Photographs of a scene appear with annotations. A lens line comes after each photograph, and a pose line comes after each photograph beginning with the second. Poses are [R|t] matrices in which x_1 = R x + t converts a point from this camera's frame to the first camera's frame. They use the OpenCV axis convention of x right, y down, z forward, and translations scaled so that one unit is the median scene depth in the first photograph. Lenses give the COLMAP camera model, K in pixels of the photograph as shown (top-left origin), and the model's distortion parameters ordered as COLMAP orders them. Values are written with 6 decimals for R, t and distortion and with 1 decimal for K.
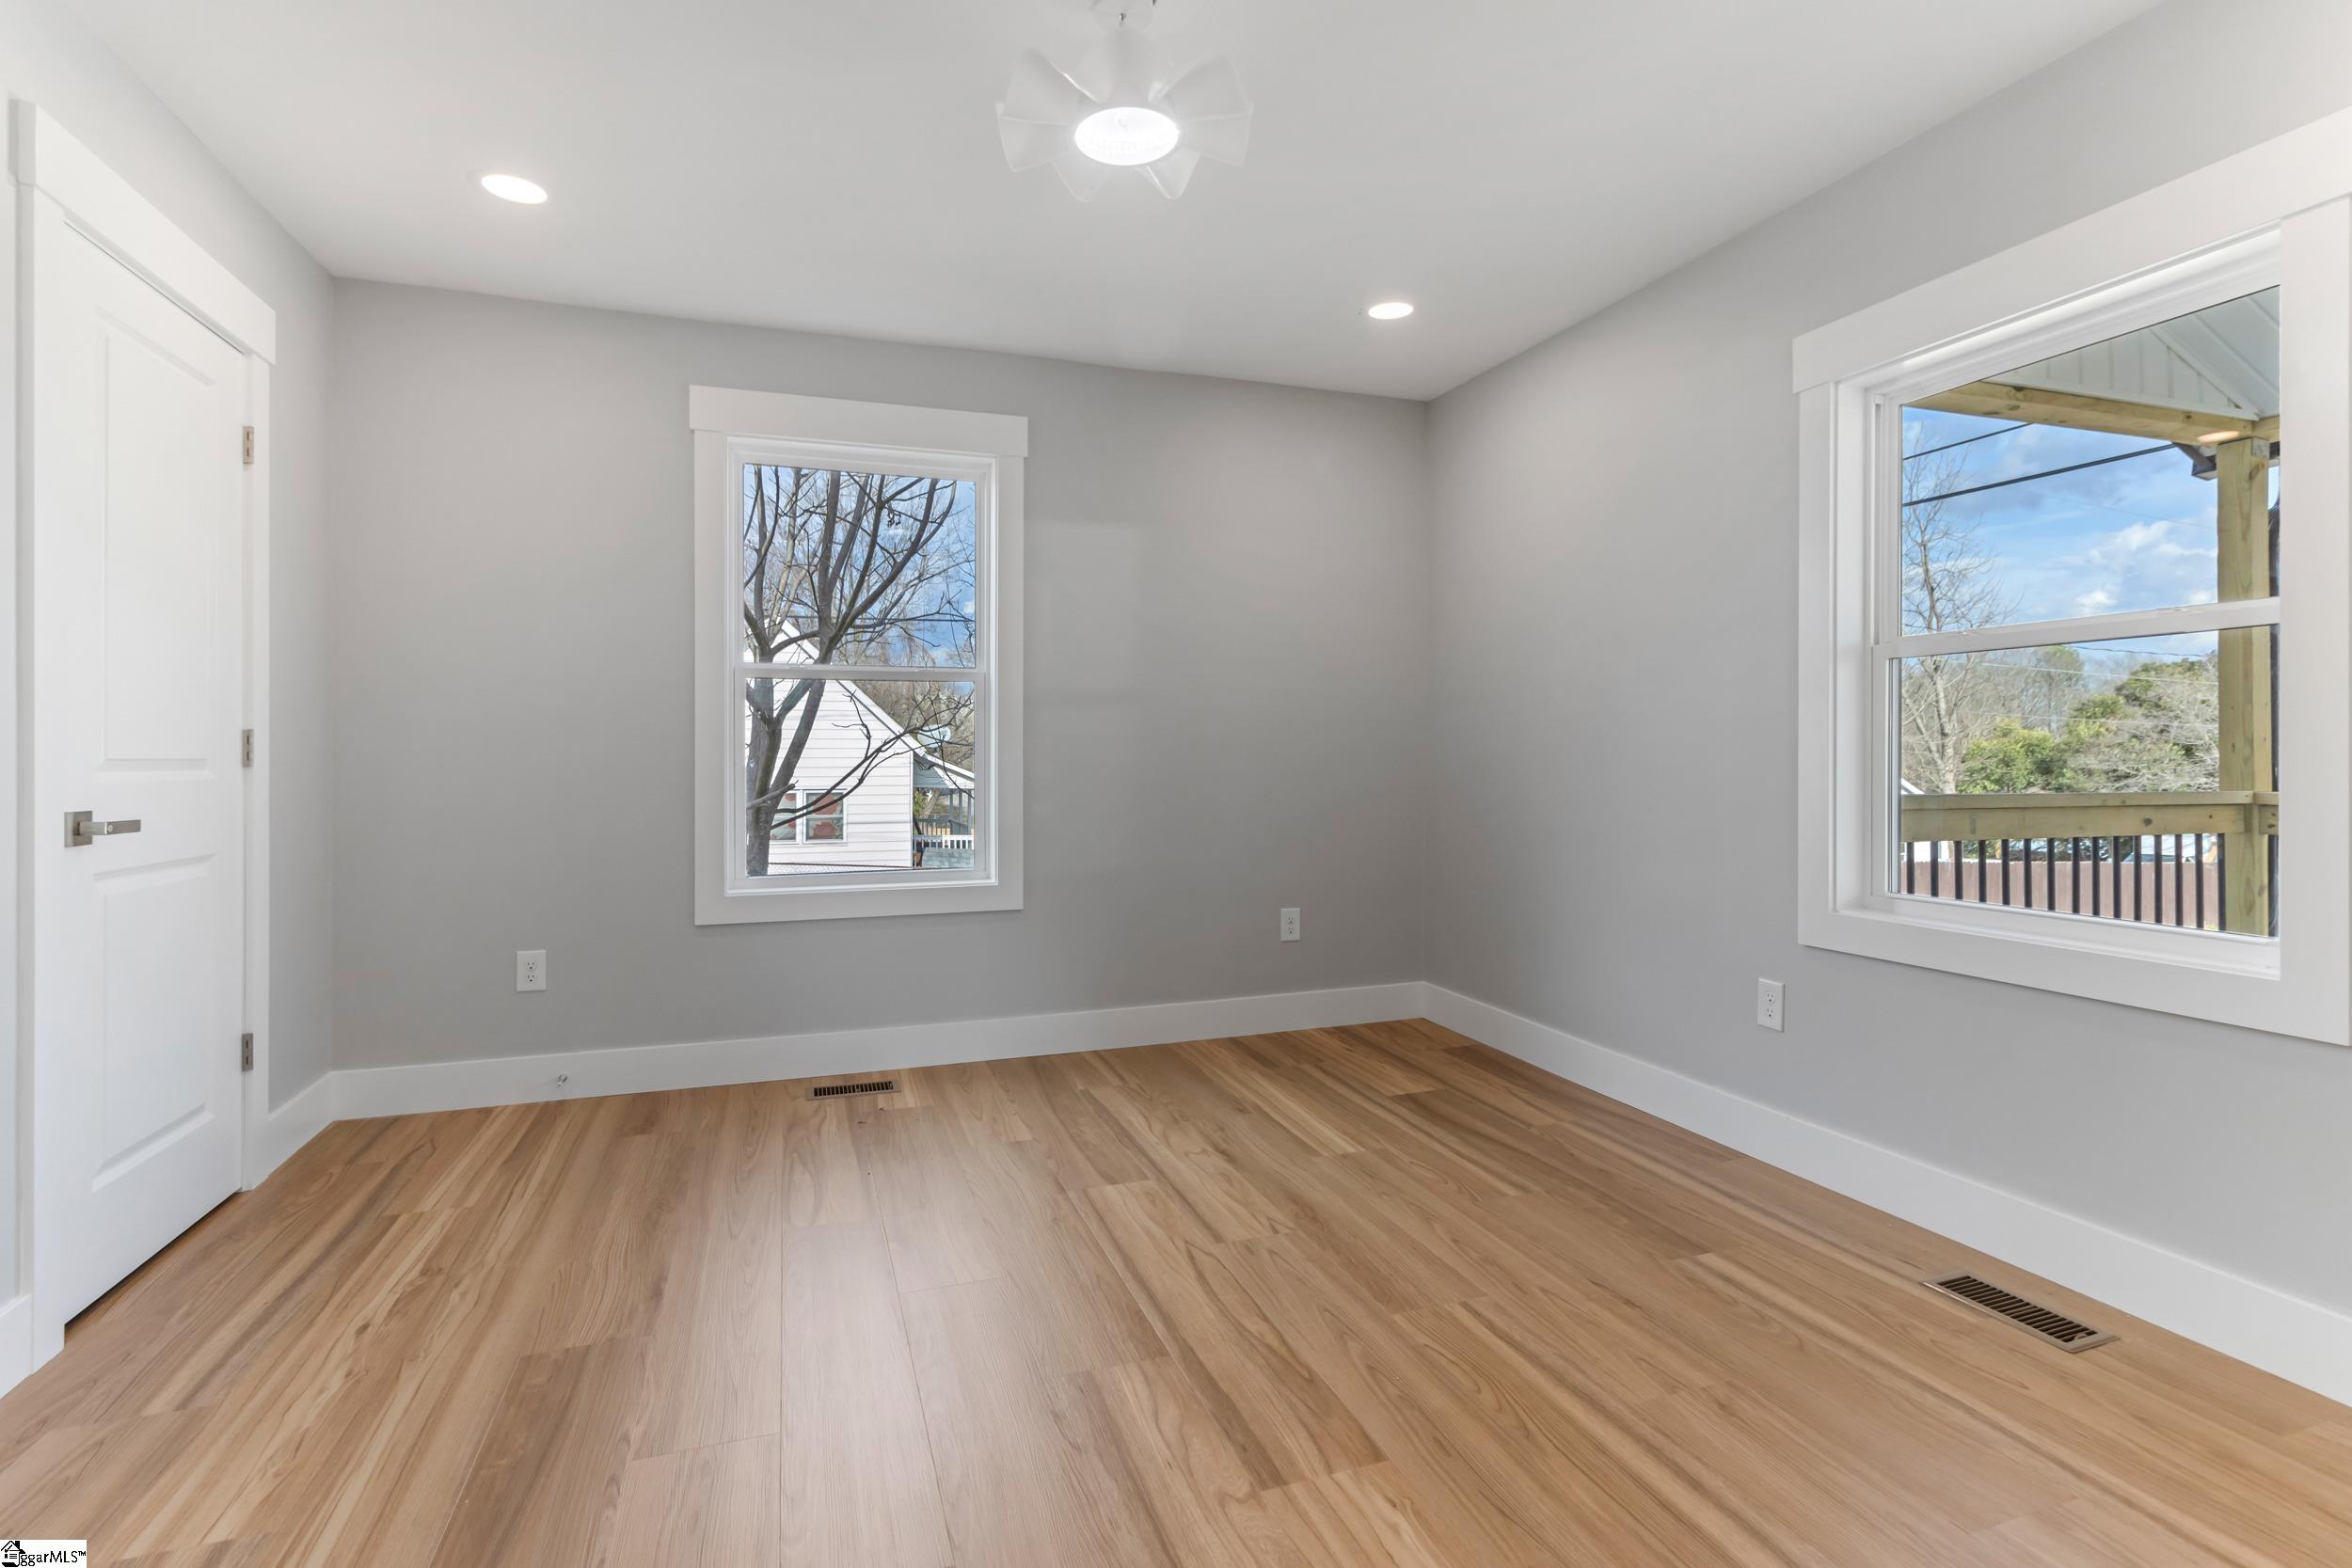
lens RADIAL K [[1137.0, 0, 1191.1], [0, 1137.0, 770.0], [0, 0, 1]] dist [0.002984, 0.000213]
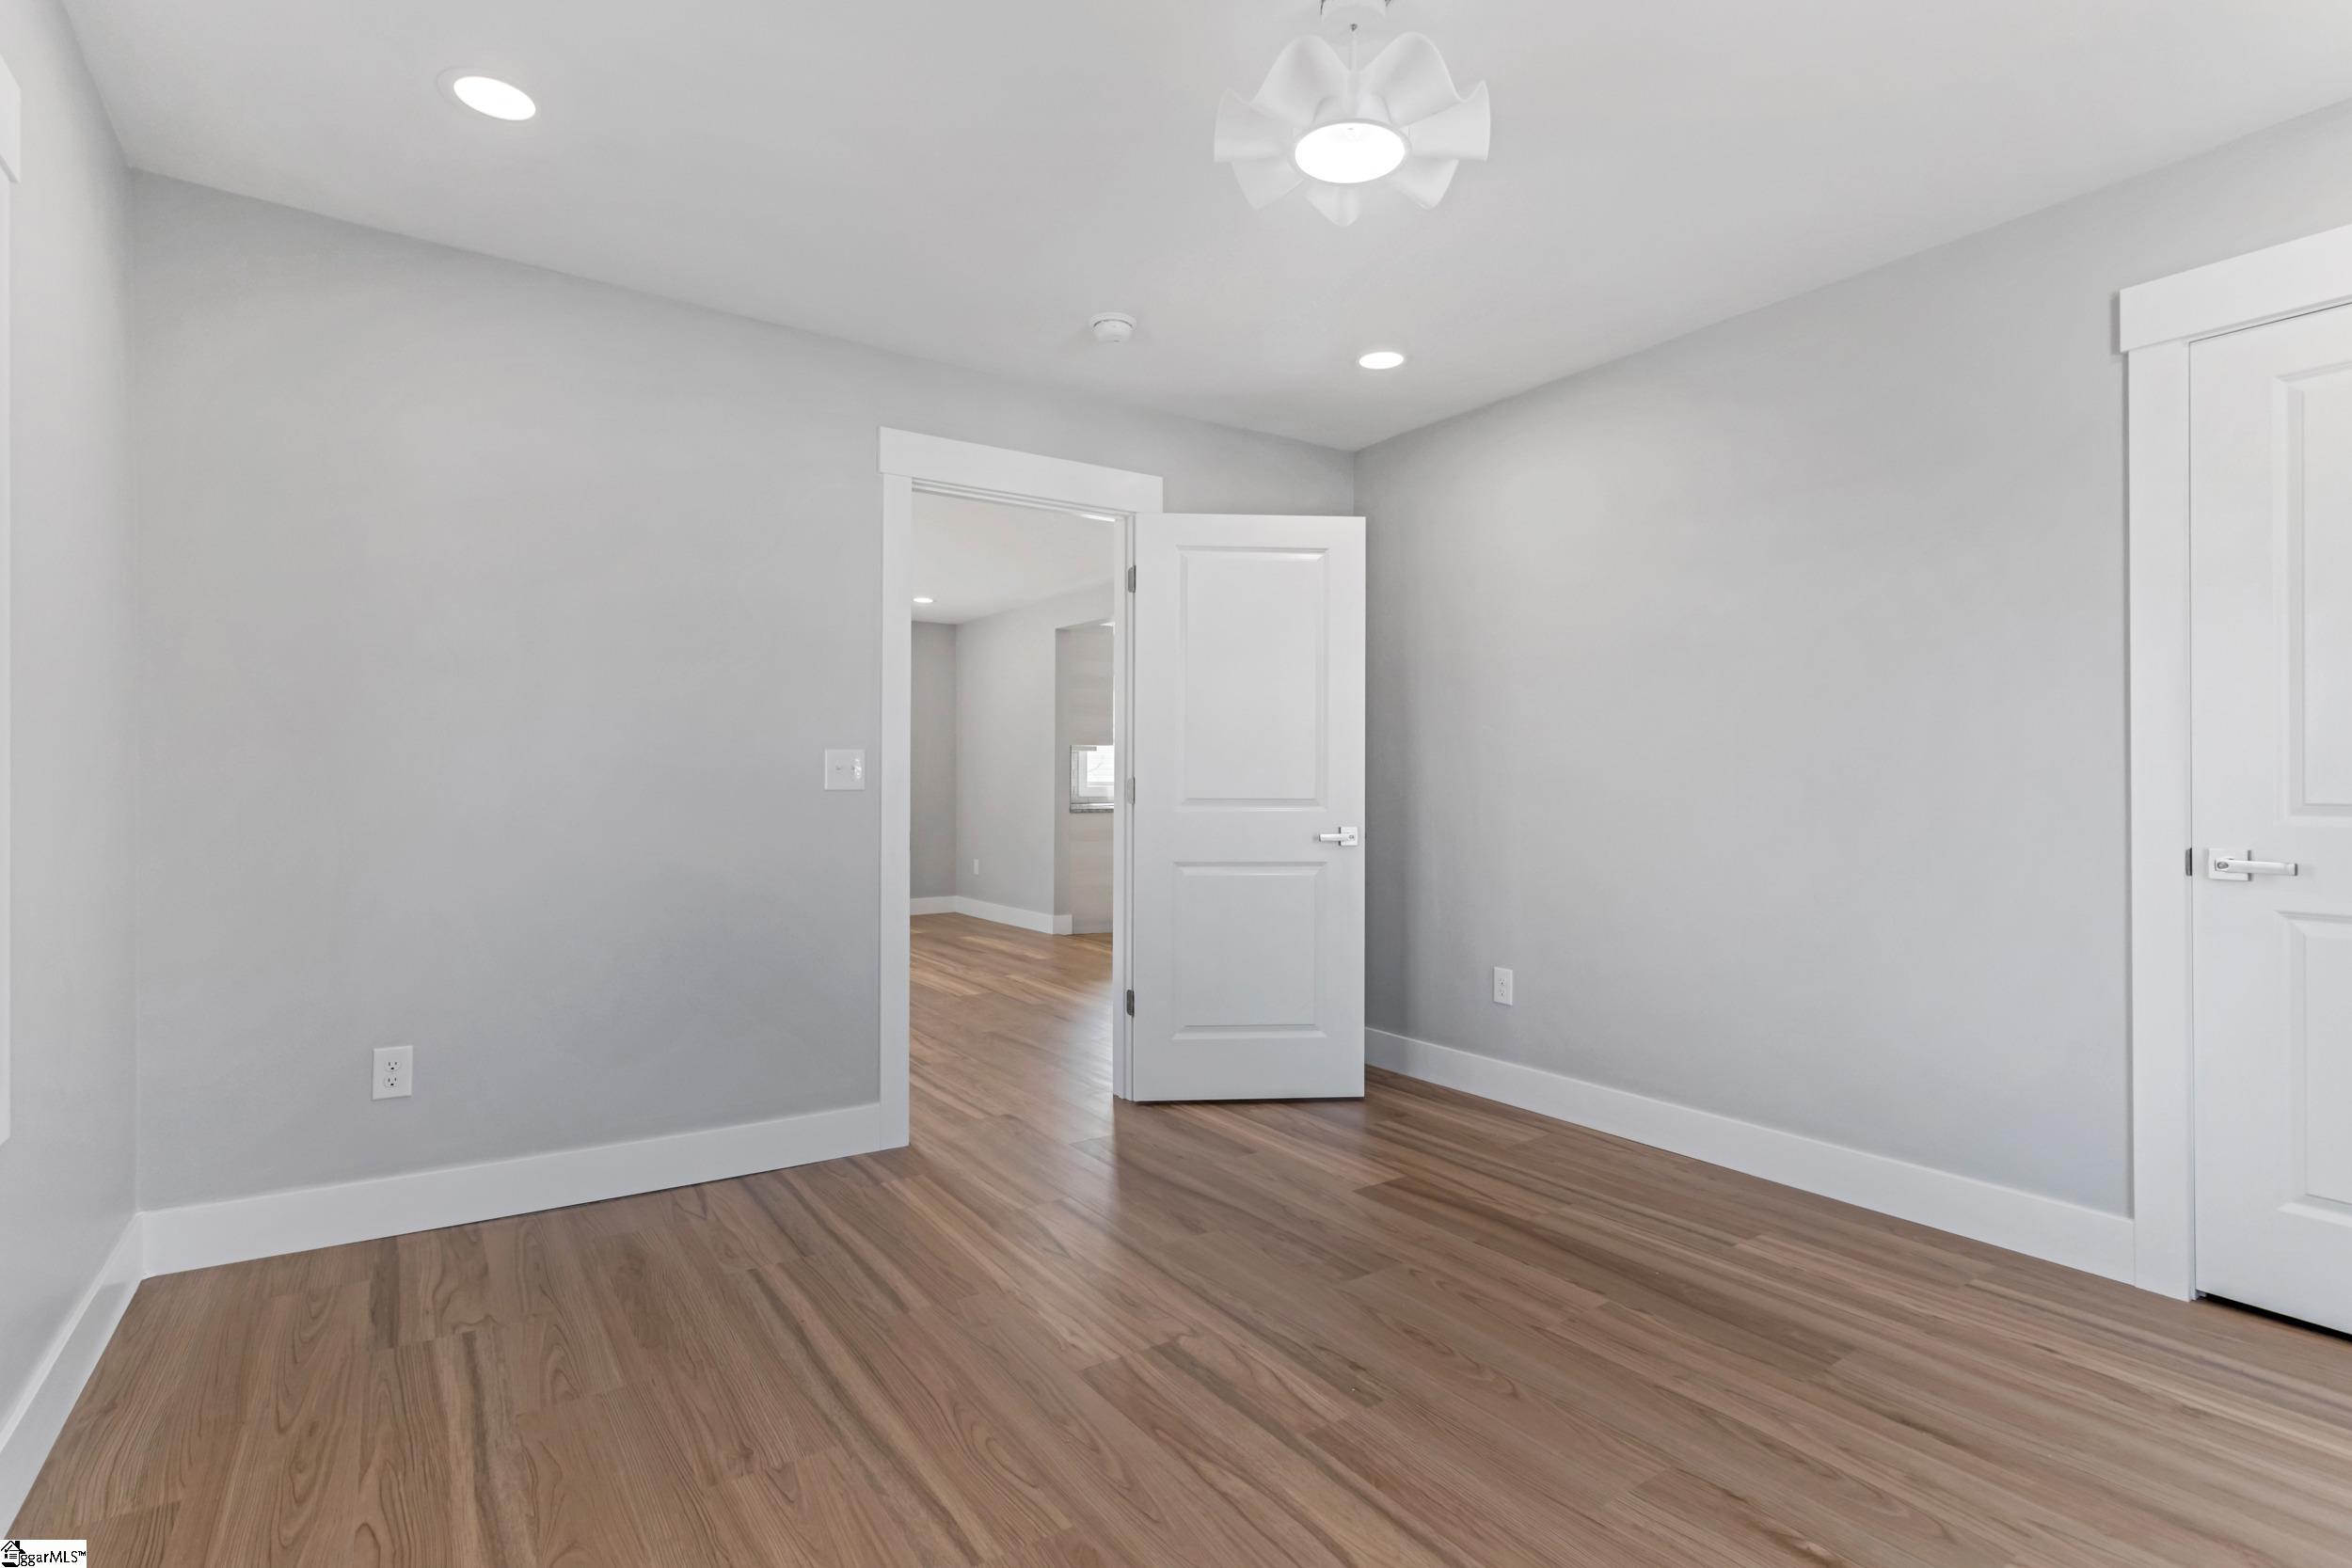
lens RADIAL K [[1137.0, 0, 1191.1], [0, 1137.0, 770.0], [0, 0, 1]] dist [0.002984, 0.000213]
pose [[-0.963451, -0.001089, -0.267881, 0.346251], [-0.001708, 0.999996, 0.002078, -0.046616], [0.267878, 0.002460, -0.963450, 1.994413]]
